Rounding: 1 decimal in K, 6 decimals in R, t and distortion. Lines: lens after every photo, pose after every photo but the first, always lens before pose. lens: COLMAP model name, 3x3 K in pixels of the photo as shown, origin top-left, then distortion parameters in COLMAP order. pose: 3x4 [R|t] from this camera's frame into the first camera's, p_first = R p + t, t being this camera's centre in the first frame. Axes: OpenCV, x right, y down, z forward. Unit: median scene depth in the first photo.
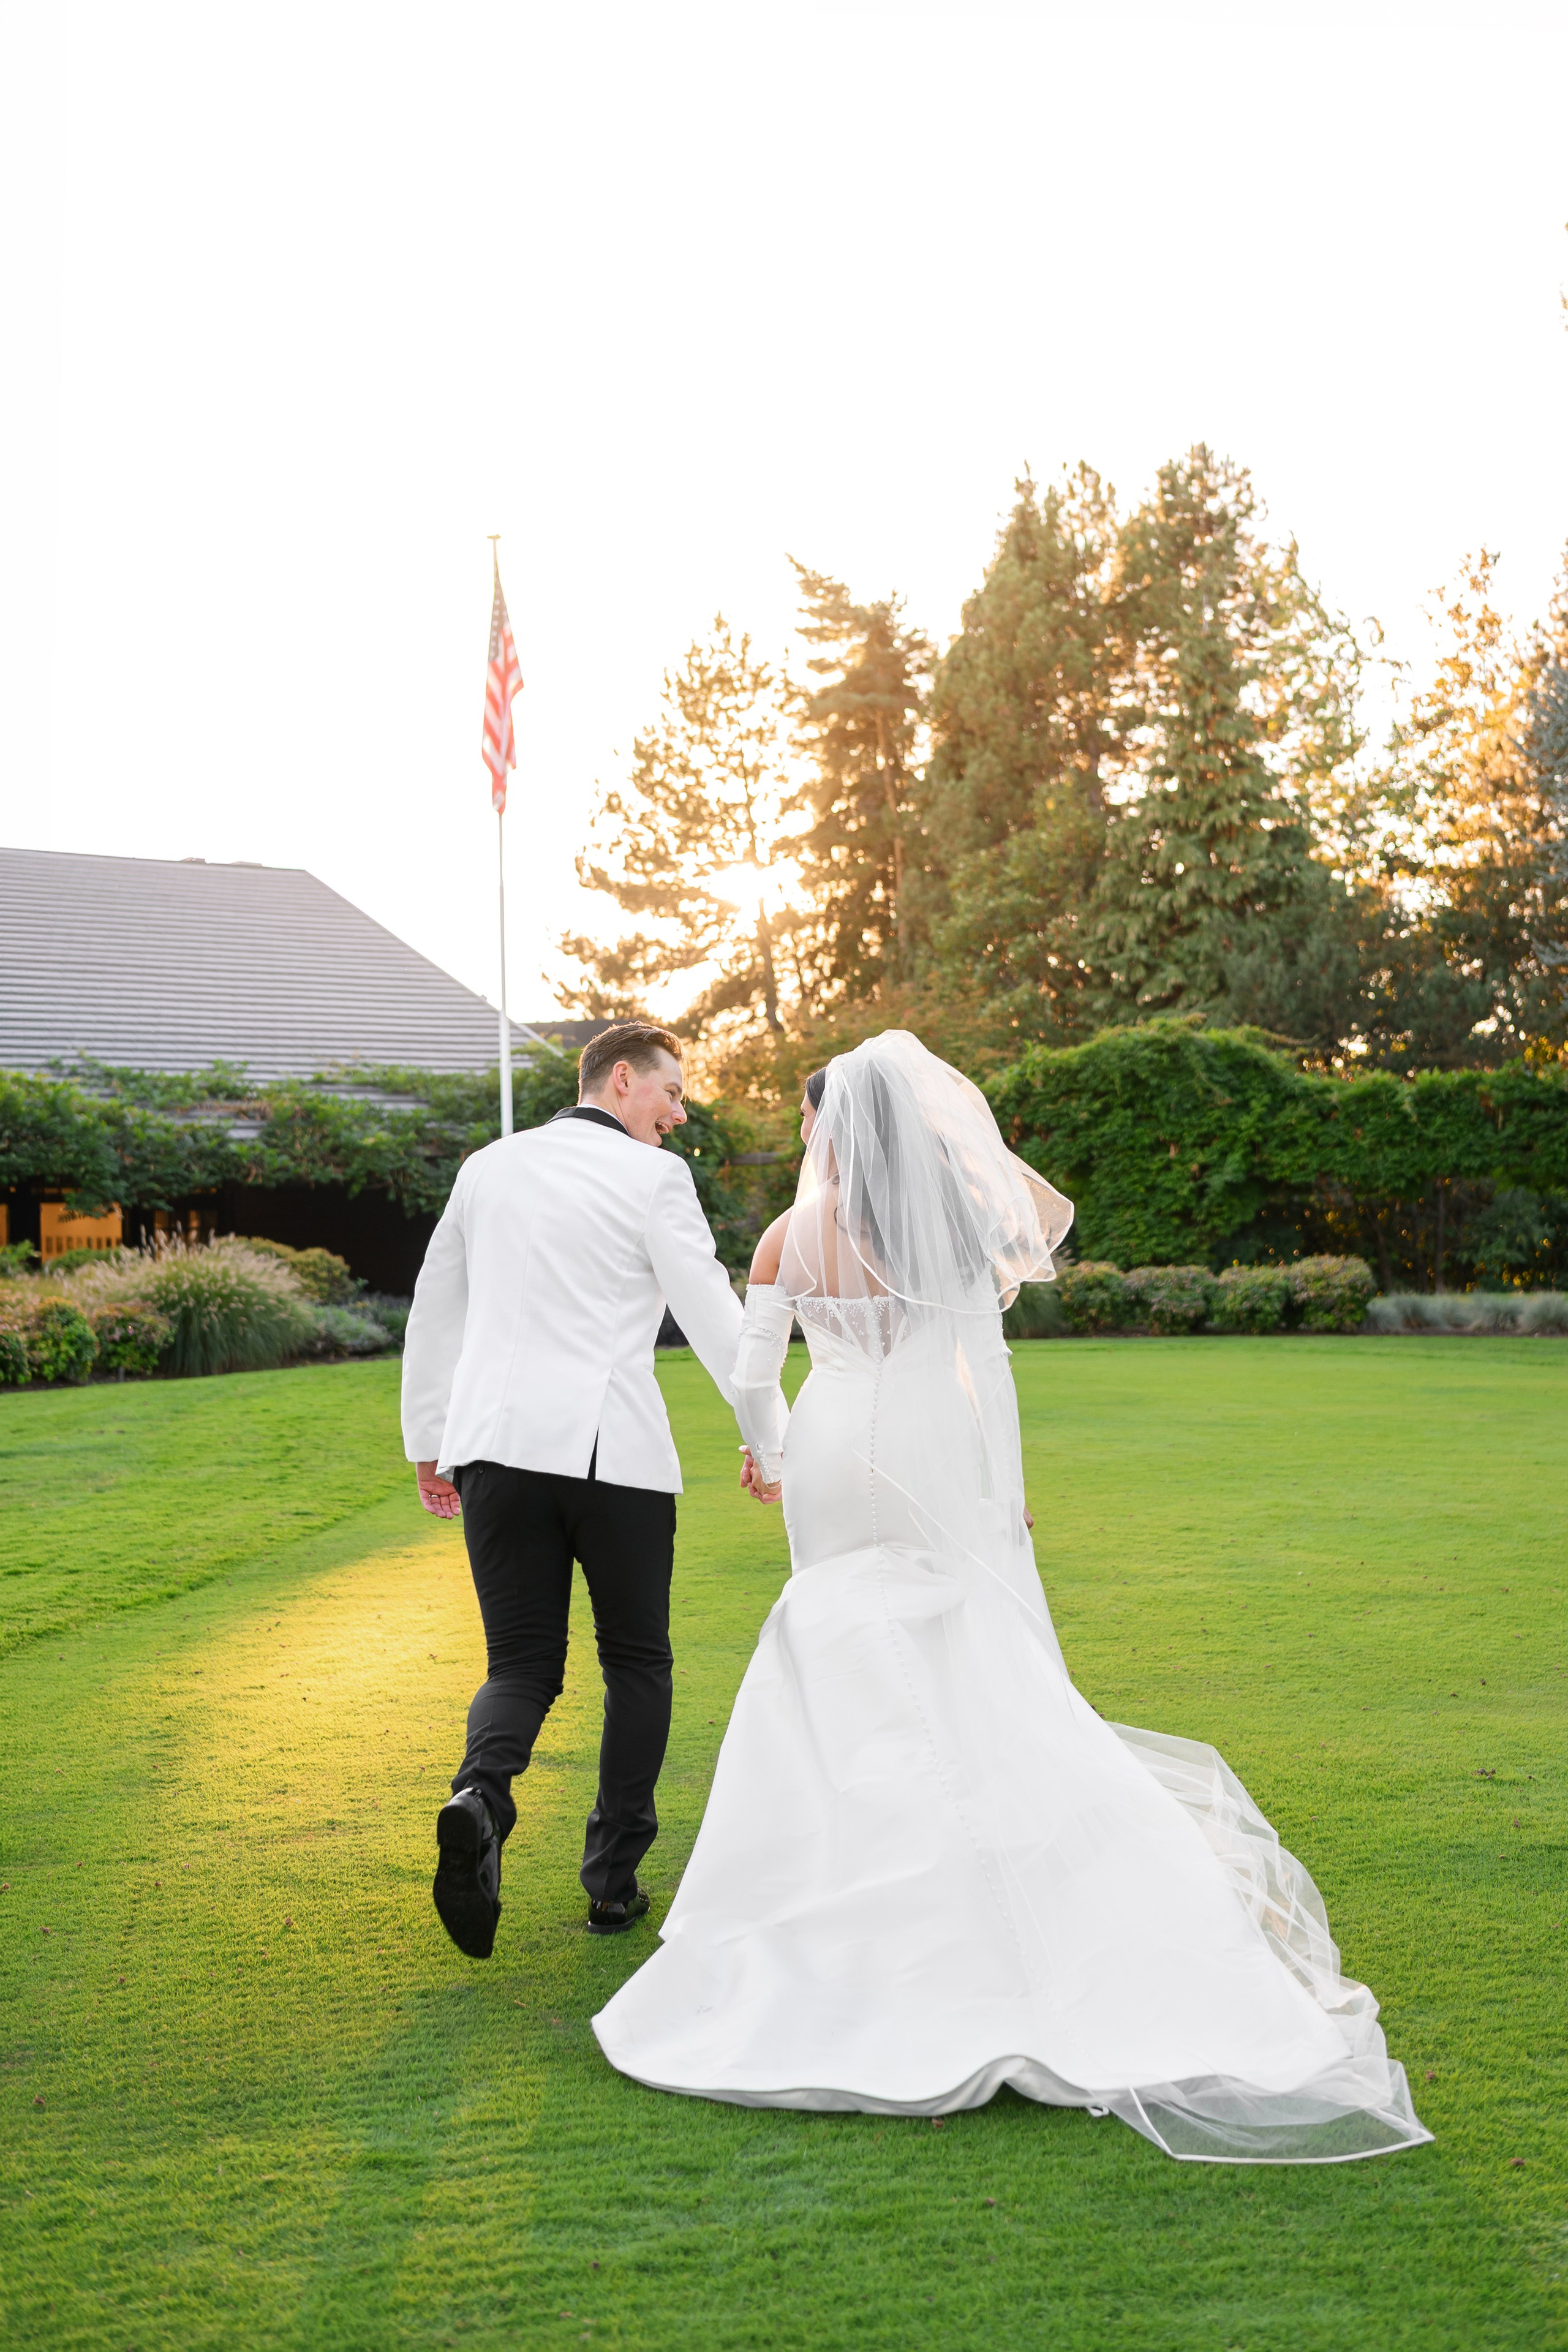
lens RADIAL K [[2643.1, 0, 787.4], [0, 2643.1, 1182.7], [0, 0, 1]] dist [-0.010818, 0.007478]
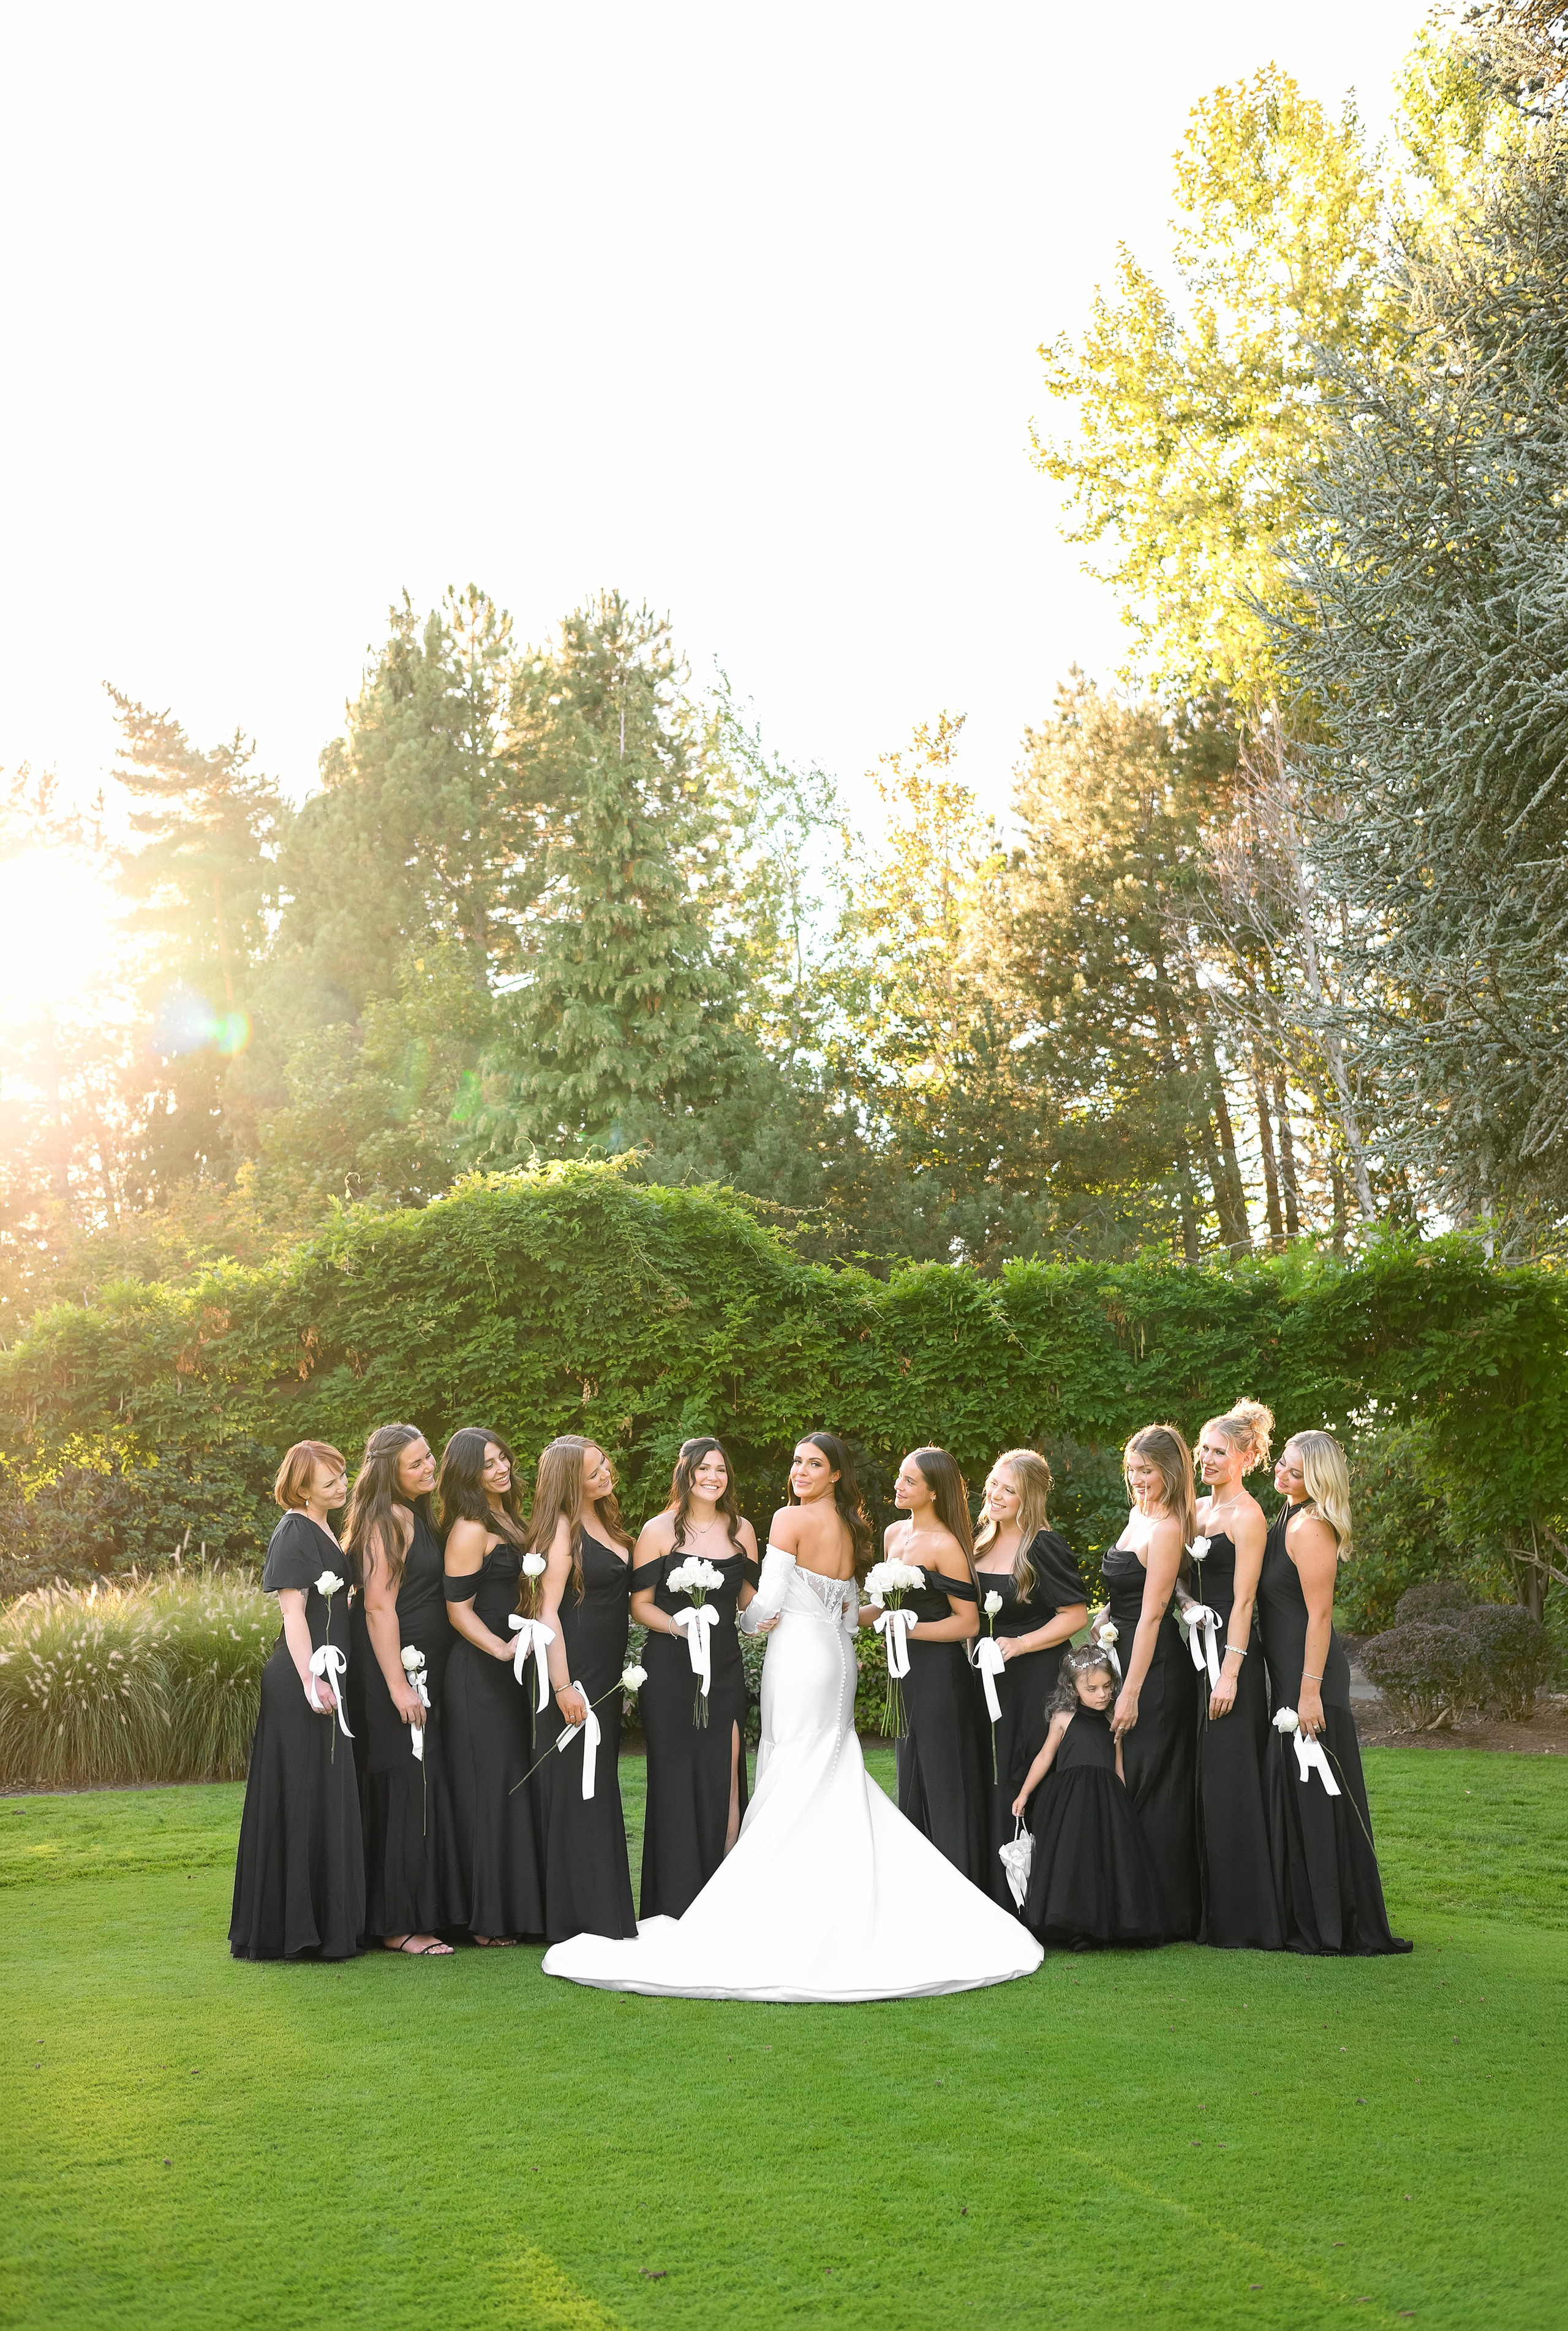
lens RADIAL K [[2481.5, 0, 789.7], [0, 2481.5, 1163.6], [0, 0, 1]] dist [-0.006955, 0.031255]
pose [[0.972096, 0.031640, 0.232441, 0.041087], [-0.002645, 0.992277, -0.124010, 0.003209], [-0.234570, 0.119935, 0.964672, 0.307148]]
